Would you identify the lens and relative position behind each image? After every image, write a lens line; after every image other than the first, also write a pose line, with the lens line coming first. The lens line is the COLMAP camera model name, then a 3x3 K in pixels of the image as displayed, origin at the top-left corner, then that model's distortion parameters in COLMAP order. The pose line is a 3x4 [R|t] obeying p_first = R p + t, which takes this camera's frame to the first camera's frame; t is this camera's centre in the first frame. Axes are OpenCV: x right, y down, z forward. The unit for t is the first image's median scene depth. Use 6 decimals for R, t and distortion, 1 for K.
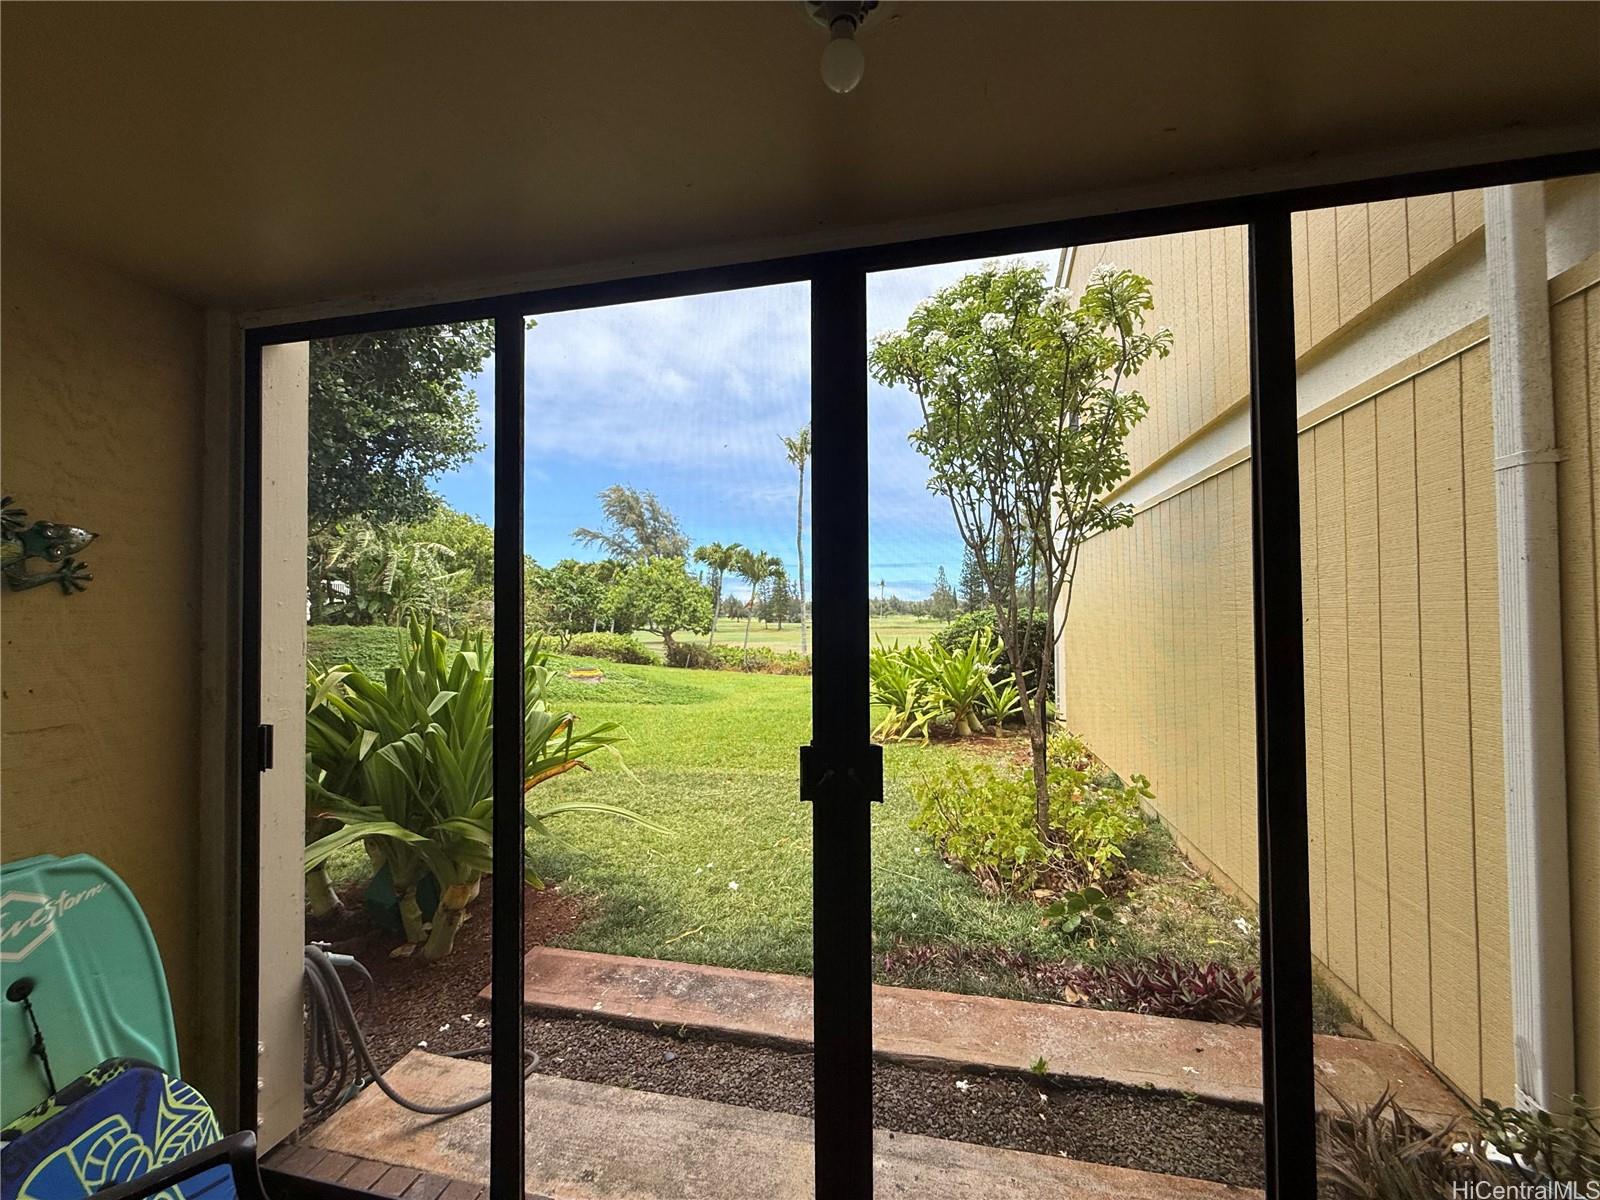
lens RADIAL K [[643.2, 0, 800.0], [0, 643.2, 600.0], [0, 0, 1]] dist [0.002417, 0.000189]
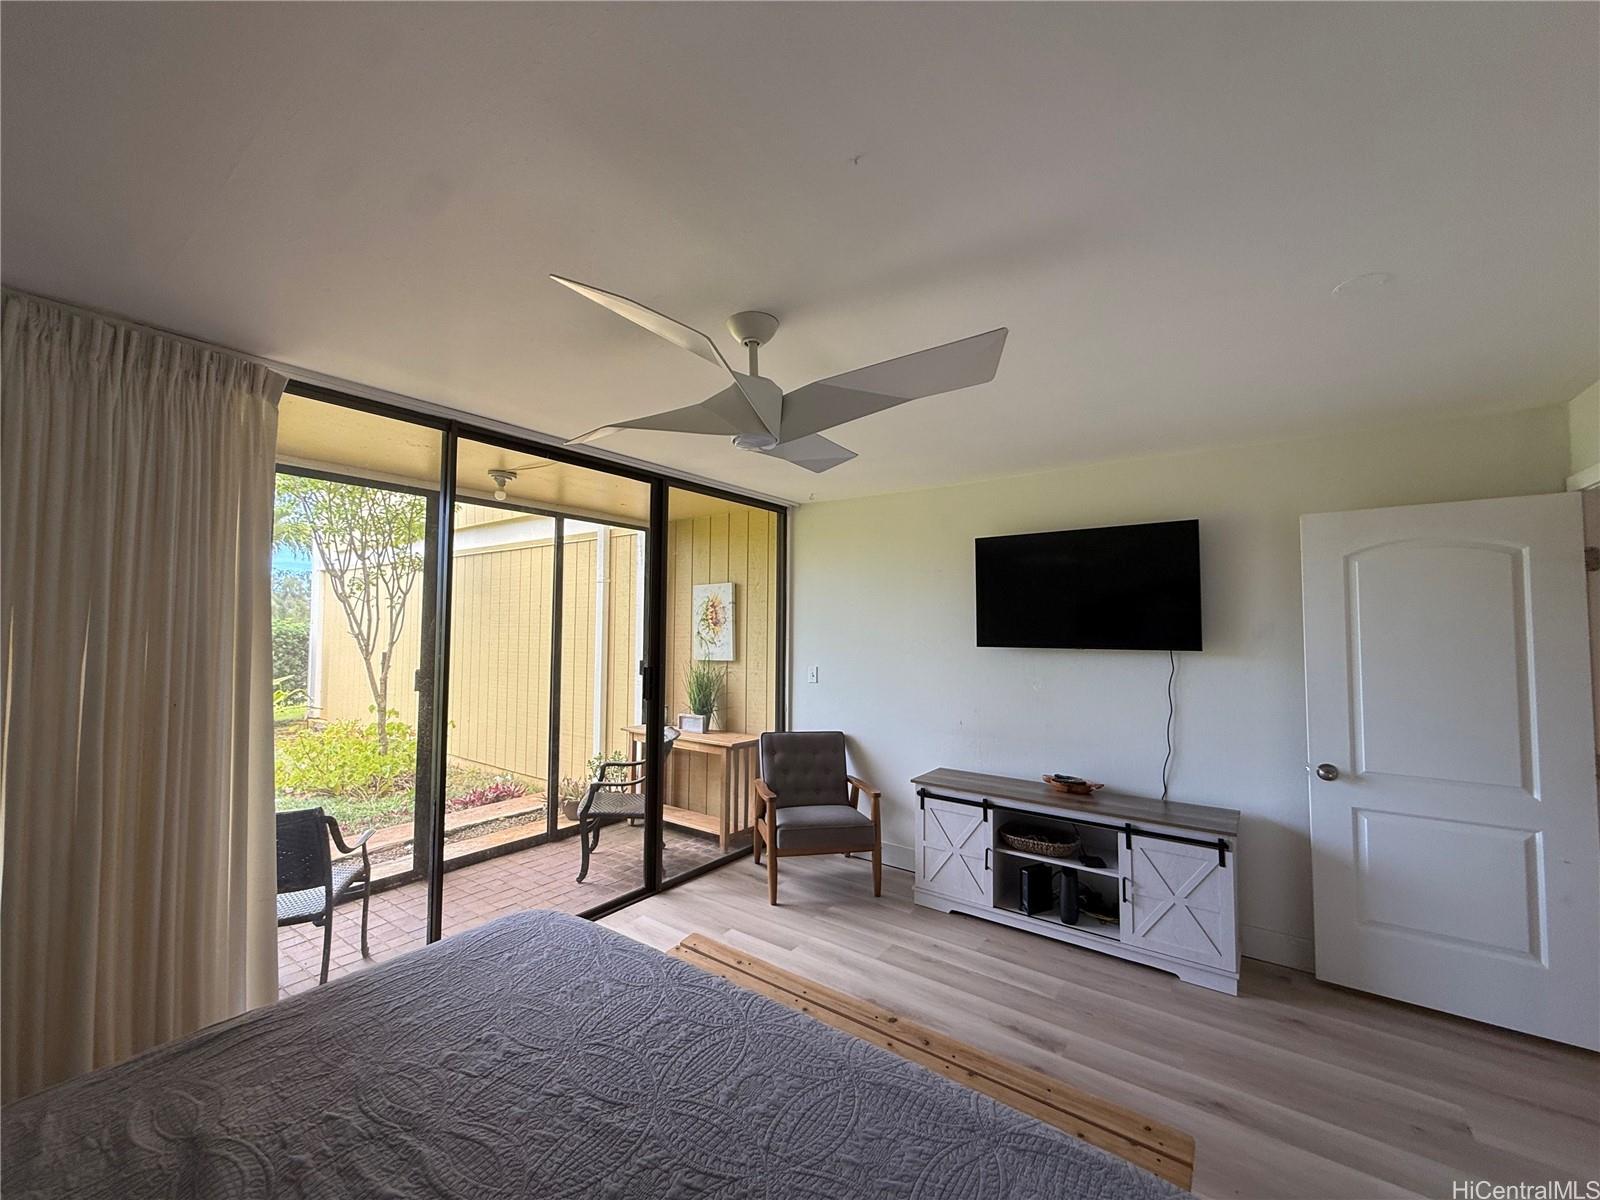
lens RADIAL K [[634.9, 0, 792.8], [0, 634.9, 596.7], [0, 0, 1]] dist [0.000716, 0.000048]
pose [[0.416179, 0.050821, 0.907861, -0.227145], [-0.026881, 0.998688, -0.043583, -0.001420], [-0.908885, -0.006266, 0.416999, -0.197942]]
